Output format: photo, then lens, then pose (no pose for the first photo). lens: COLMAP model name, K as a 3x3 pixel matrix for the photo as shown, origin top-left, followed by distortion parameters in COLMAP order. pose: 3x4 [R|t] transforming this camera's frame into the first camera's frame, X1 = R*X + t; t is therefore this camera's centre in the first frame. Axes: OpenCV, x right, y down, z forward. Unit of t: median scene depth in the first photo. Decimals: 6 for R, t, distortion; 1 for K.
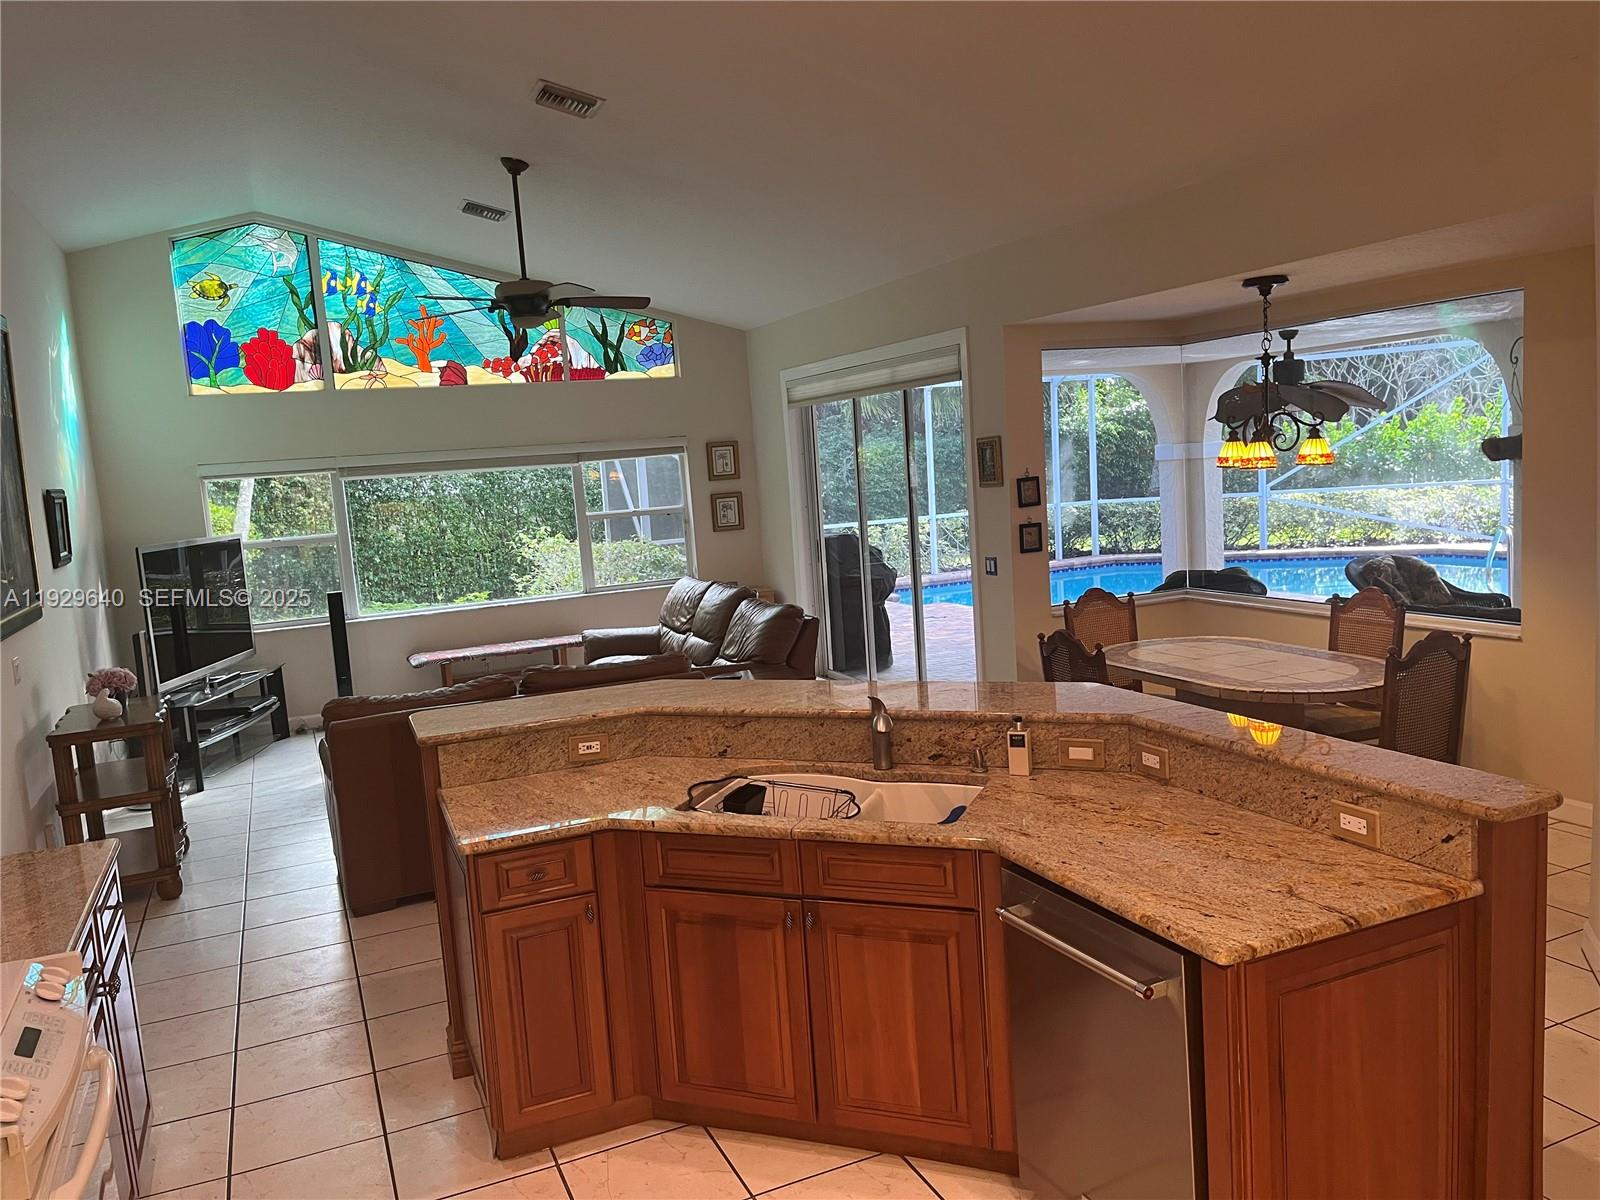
lens RADIAL K [[1215.4, 0, 792.1], [0, 1215.4, 621.4], [0, 0, 1]] dist [0.059618, -0.090540]
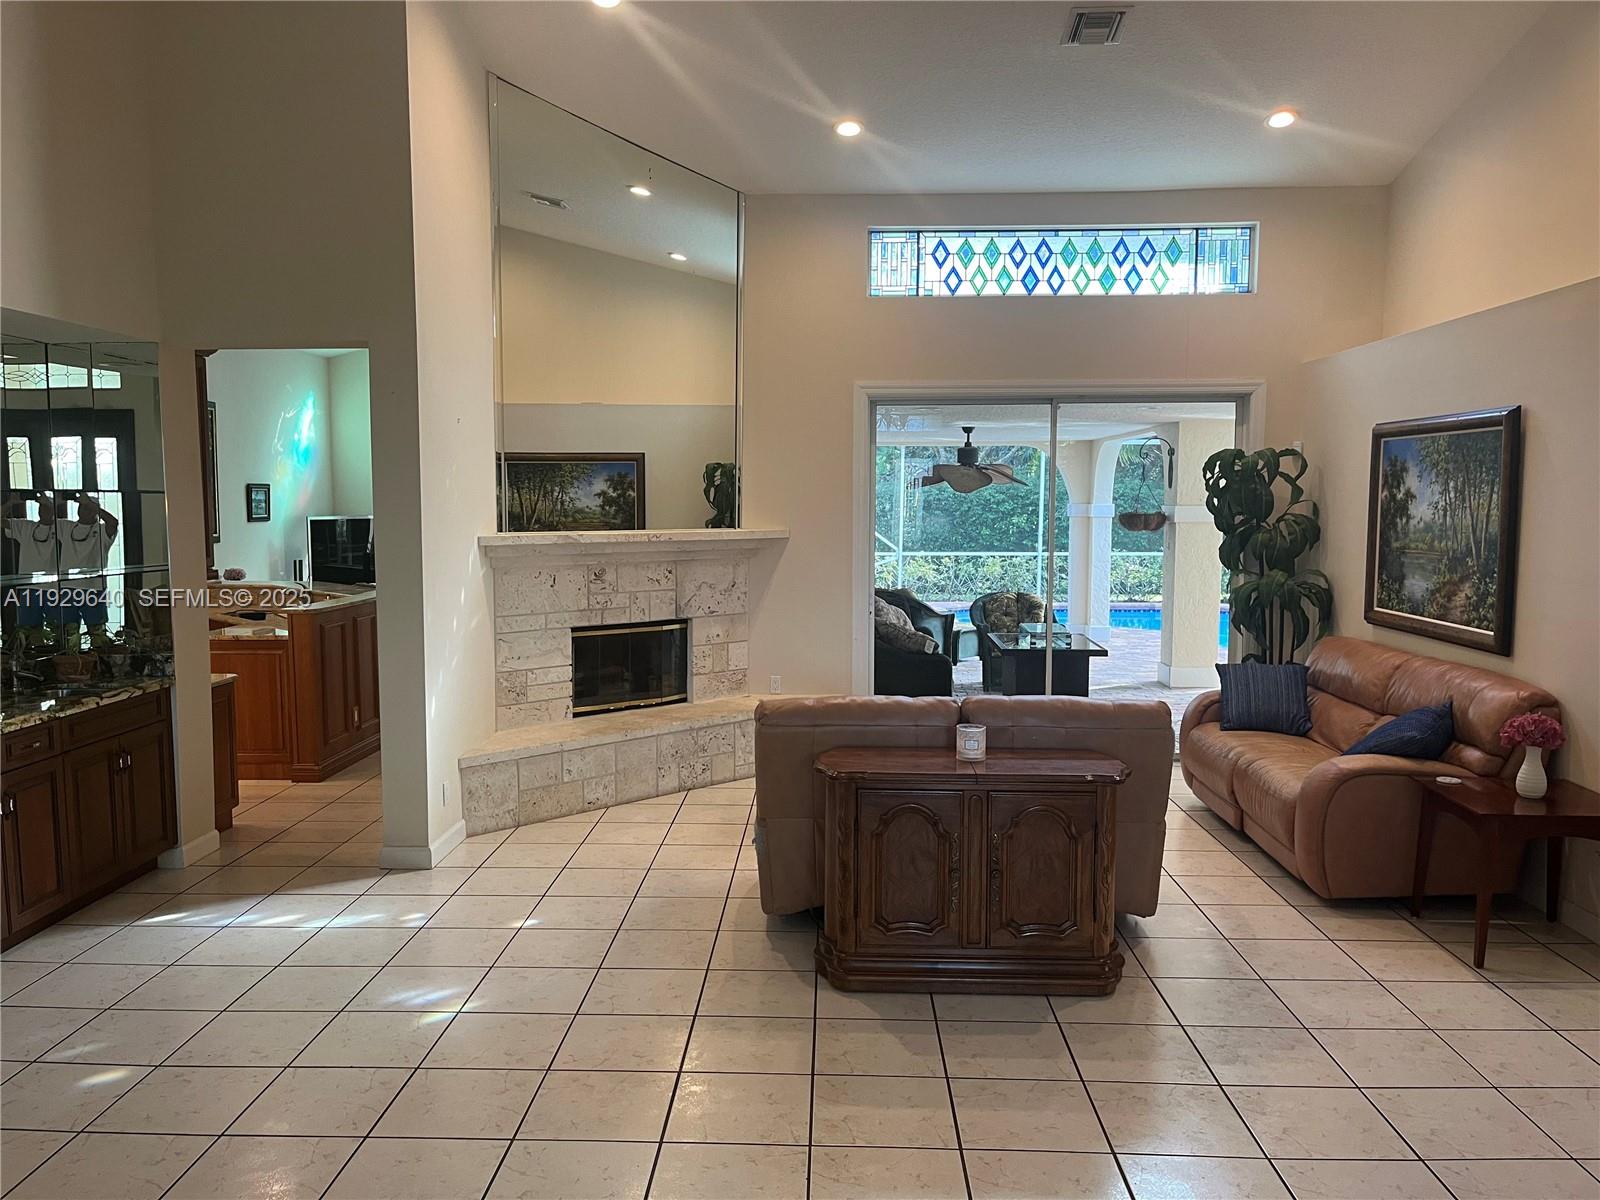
lens RADIAL K [[1215.4, 0, 792.1], [0, 1215.4, 621.4], [0, 0, 1]] dist [0.059618, -0.090540]
pose [[0.901529, 0.108275, -0.418952, 0.401769], [-0.116853, 0.993135, 0.005216, 0.002506], [0.416641, 0.044254, 0.907993, -0.177586]]
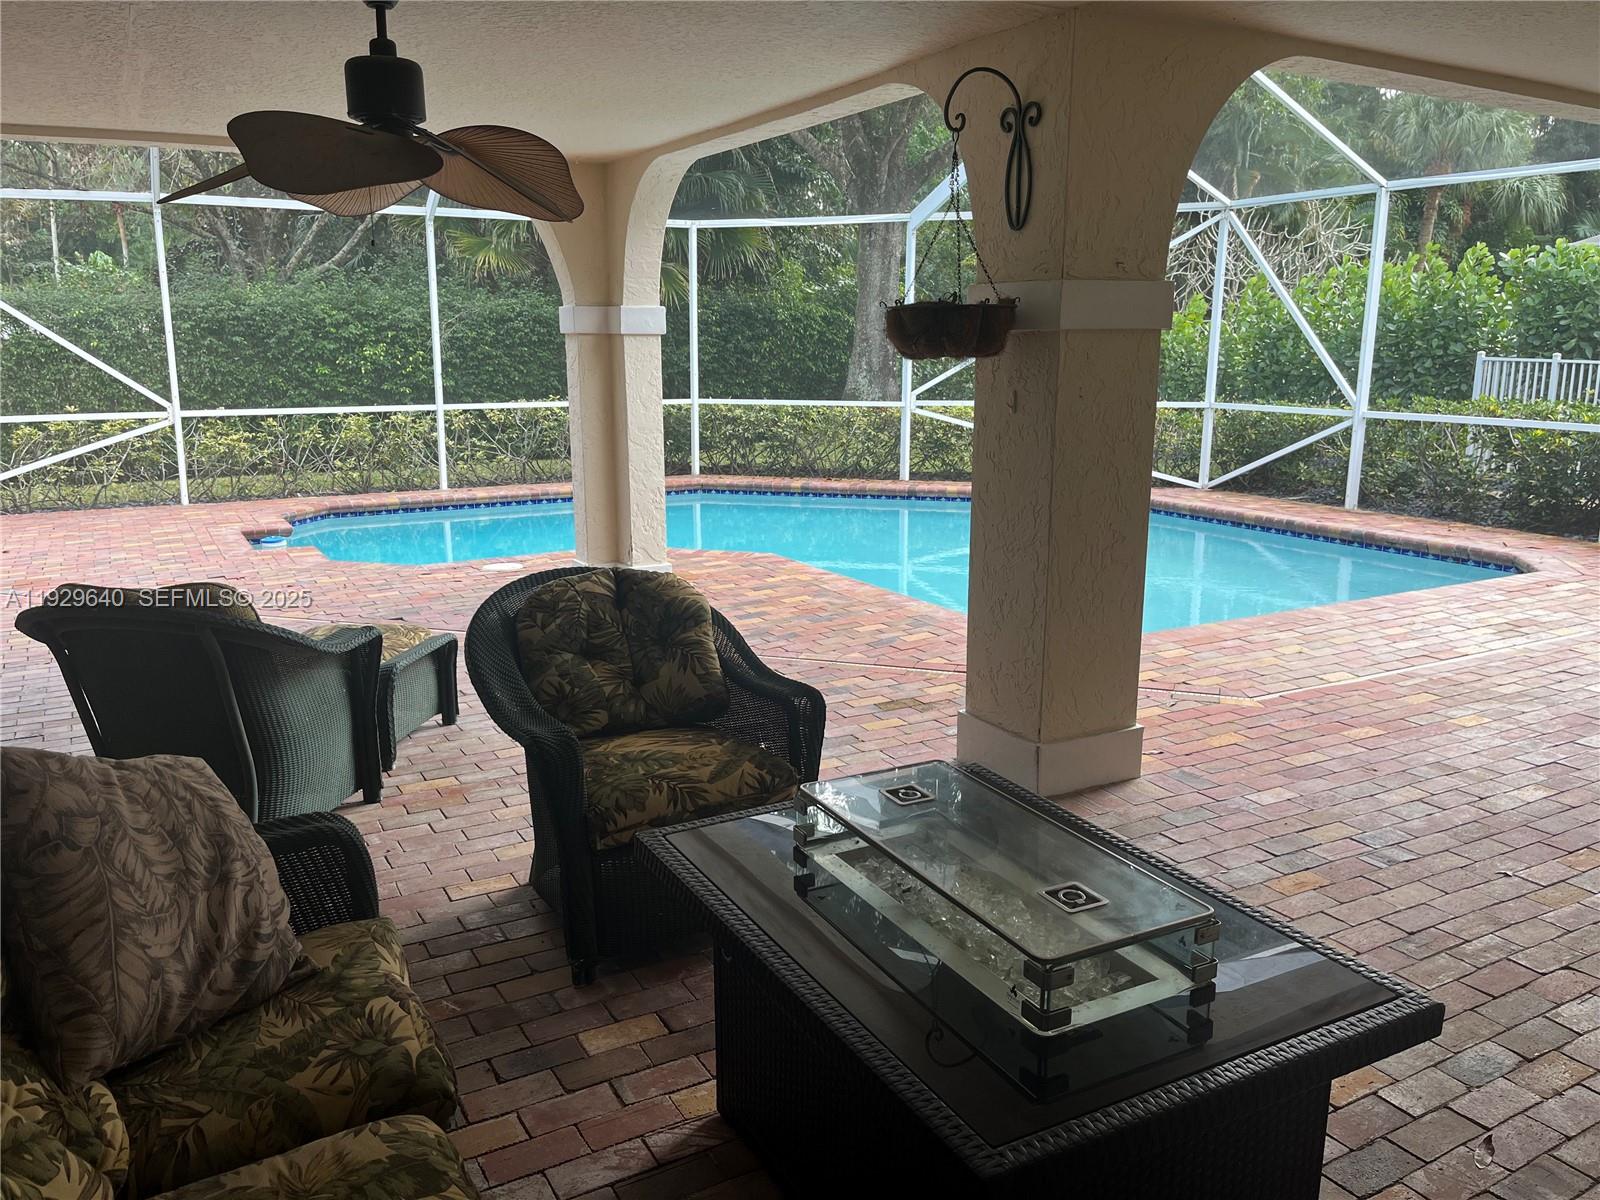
lens RADIAL K [[1215.4, 0, 792.1], [0, 1215.4, 621.4], [0, 0, 1]] dist [0.059618, -0.090540]
pose [[0.992772, 0.041923, 0.112453, 0.239600], [-0.051920, 0.994810, 0.087501, -0.035011], [-0.108201, -0.092707, 0.989797, 0.274199]]
